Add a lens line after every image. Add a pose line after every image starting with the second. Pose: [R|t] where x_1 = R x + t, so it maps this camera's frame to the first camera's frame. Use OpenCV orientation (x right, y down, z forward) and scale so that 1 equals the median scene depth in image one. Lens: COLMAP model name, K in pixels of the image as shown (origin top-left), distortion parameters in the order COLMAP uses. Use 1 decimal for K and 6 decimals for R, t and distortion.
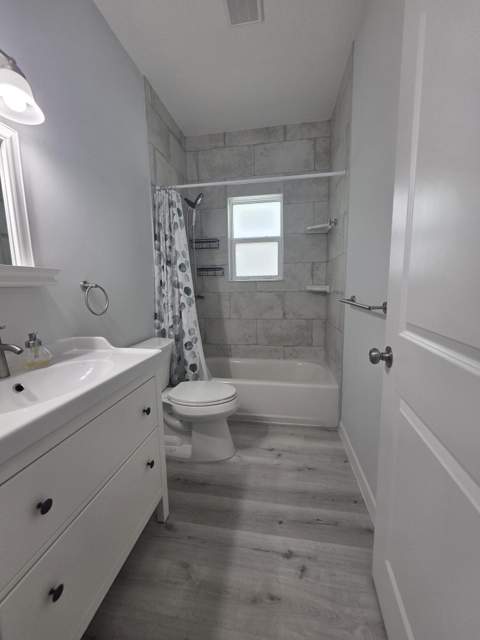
lens RADIAL K [[256.1, 0, 240.0], [0, 256.1, 320.0], [0, 0, 1]] dist [0.002127, 0.000015]
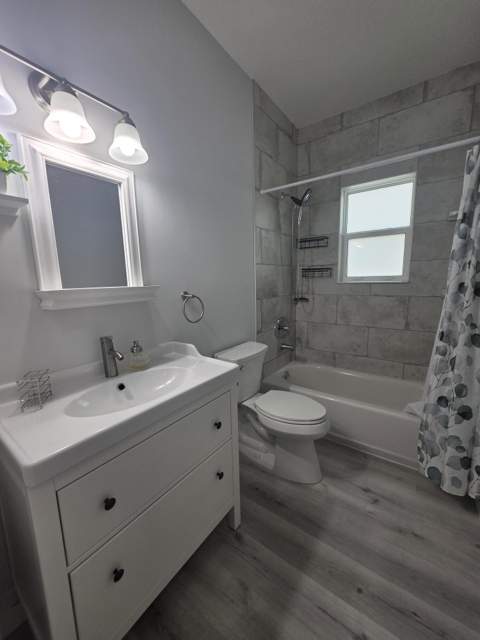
lens RADIAL K [[256.1, 0, 240.0], [0, 256.1, 320.0], [0, 0, 1]] dist [0.002127, 0.000015]
pose [[0.896966, 0.067535, -0.436911, 0.070784], [-0.053191, 0.997570, 0.044999, -0.059913], [0.438888, -0.017123, 0.898378, 0.062809]]
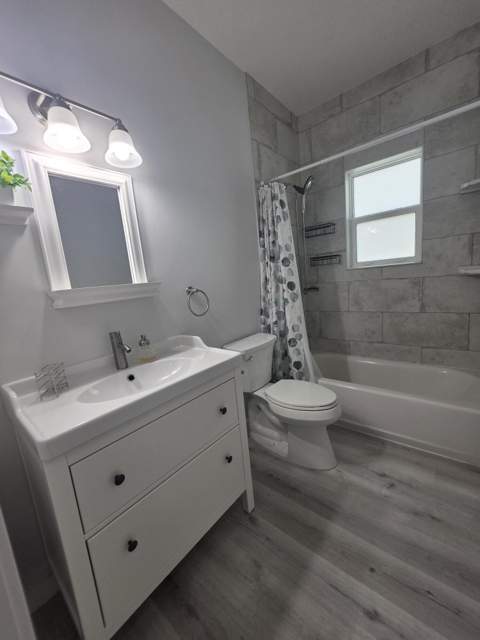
lens RADIAL K [[256.1, 0, 240.0], [0, 256.1, 320.0], [0, 0, 1]] dist [0.002127, 0.000015]
pose [[0.862918, 0.019099, -0.504983, 0.118675], [0.010627, 0.998379, 0.055919, -0.041769], [0.505232, -0.053620, 0.861316, 0.069301]]
